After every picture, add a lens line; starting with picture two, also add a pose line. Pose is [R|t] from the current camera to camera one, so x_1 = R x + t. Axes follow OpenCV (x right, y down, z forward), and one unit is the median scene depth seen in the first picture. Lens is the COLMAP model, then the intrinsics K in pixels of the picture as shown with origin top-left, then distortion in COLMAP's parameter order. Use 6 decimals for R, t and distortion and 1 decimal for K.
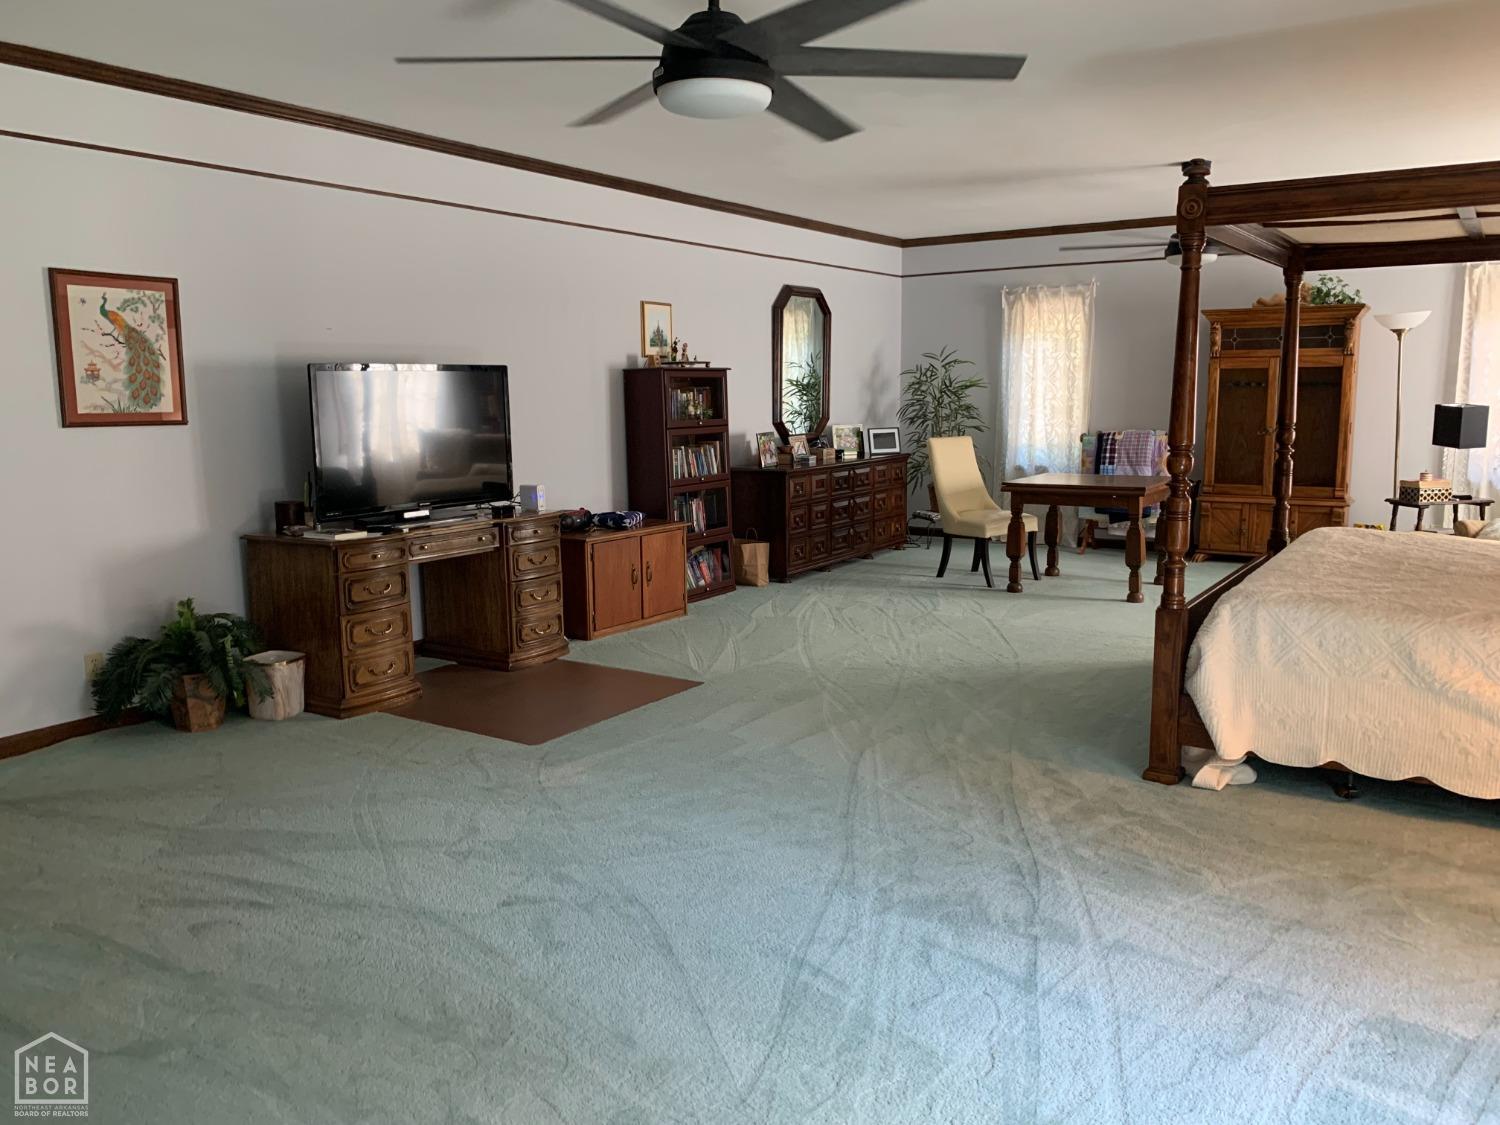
lens RADIAL K [[1163.4, 0, 750.0], [0, 1163.4, 562.5], [0, 0, 1]] dist [0.019956, -0.003611]
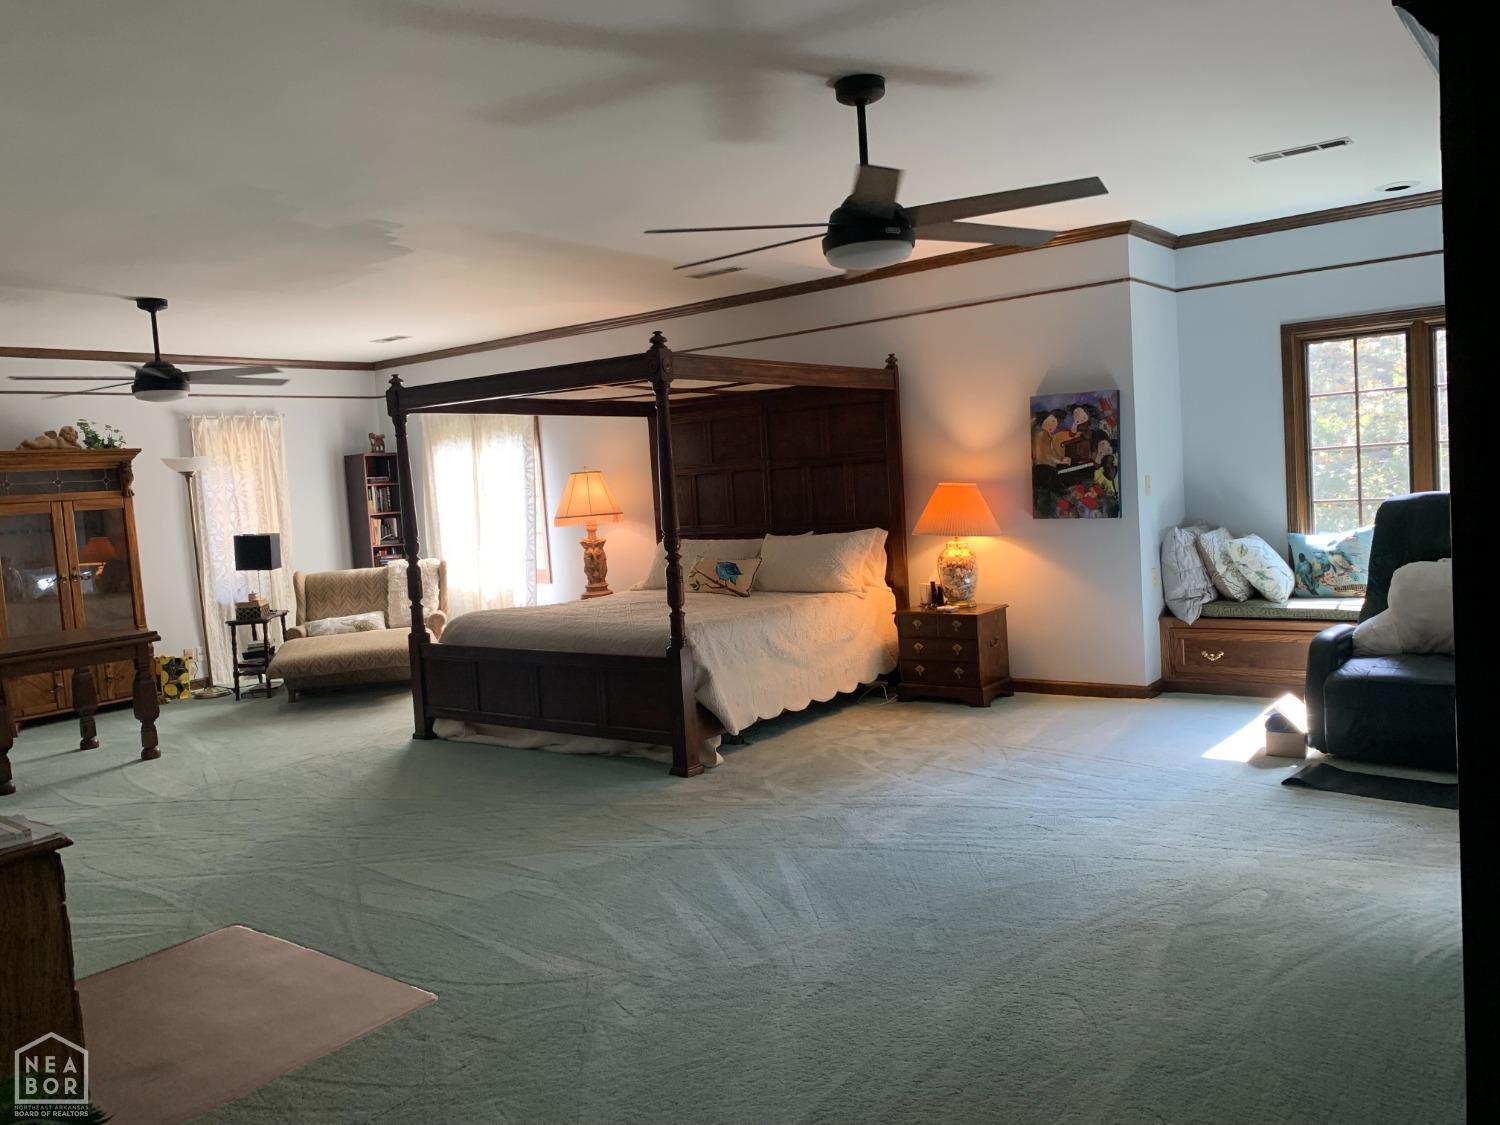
lens RADIAL K [[1163.4, 0, 750.0], [0, 1163.4, 562.5], [0, 0, 1]] dist [0.019956, -0.003611]
pose [[0.060673, -0.068073, 0.995834, -0.530609], [0.218560, 0.974367, 0.053289, -0.060308], [-0.973935, 0.214417, 0.073996, 0.431183]]
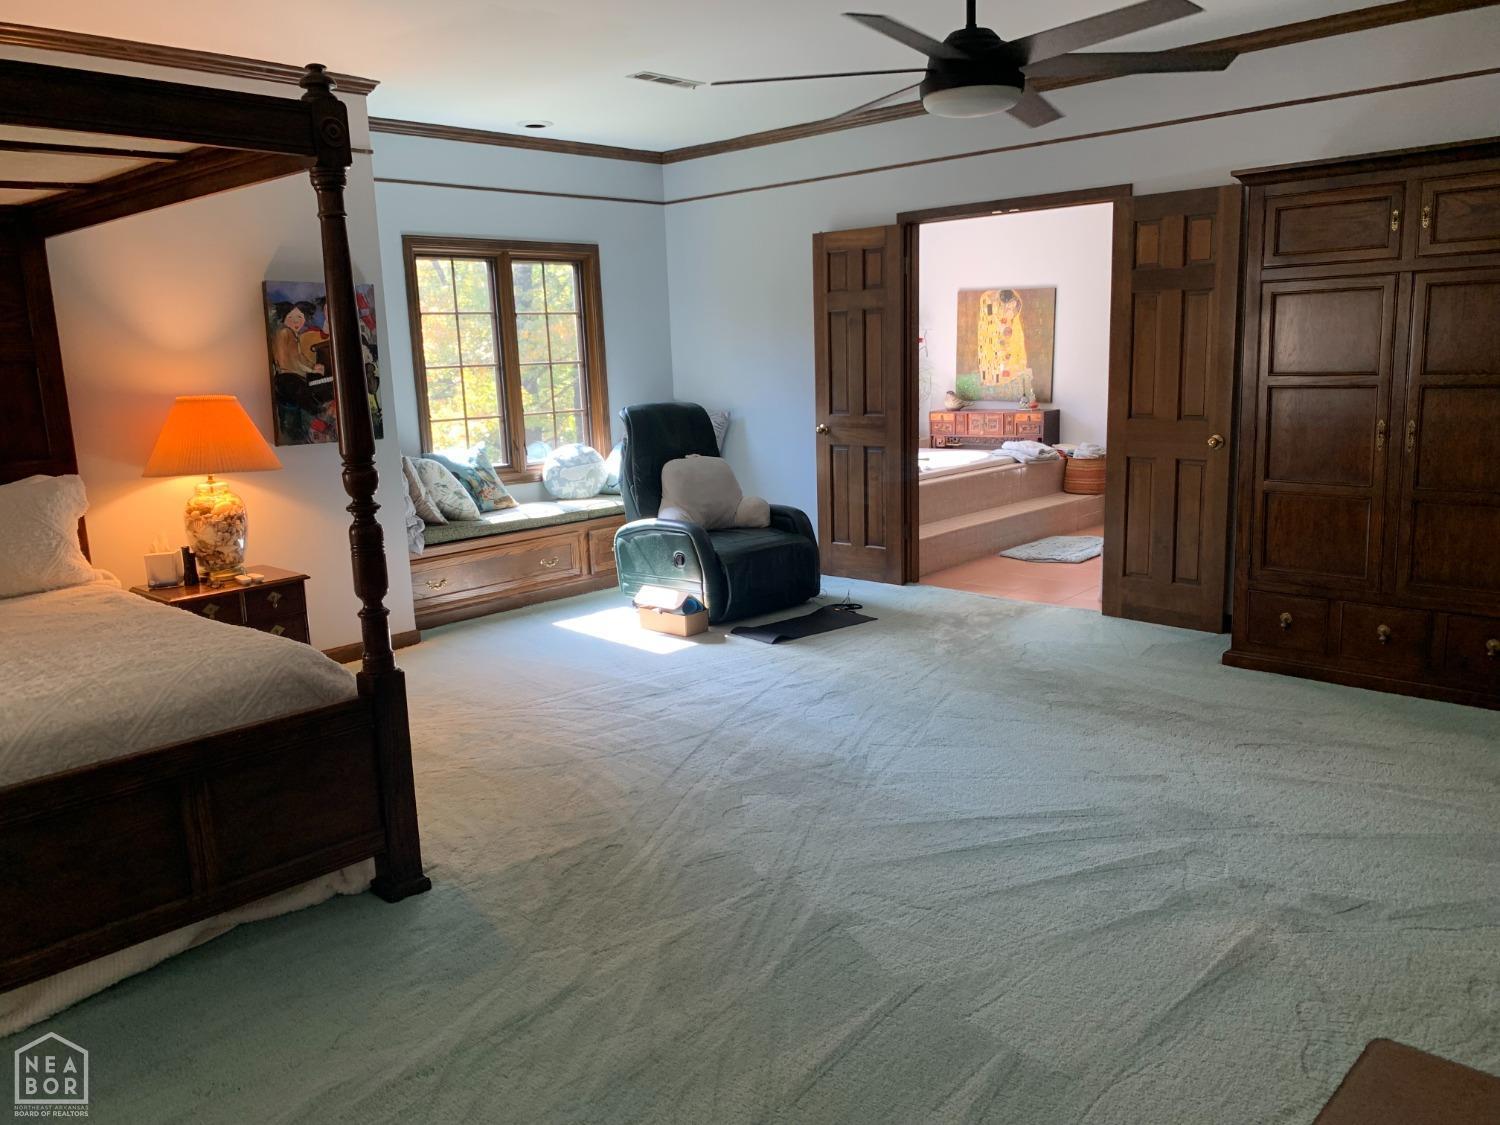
lens RADIAL K [[1163.4, 0, 750.0], [0, 1163.4, 562.5], [0, 0, 1]] dist [0.019956, -0.003611]
pose [[-0.985006, 0.009985, 0.172232, -0.025823], [0.067771, 0.940466, 0.333061, -0.137642], [-0.158653, 0.339740, -0.927042, 0.865718]]
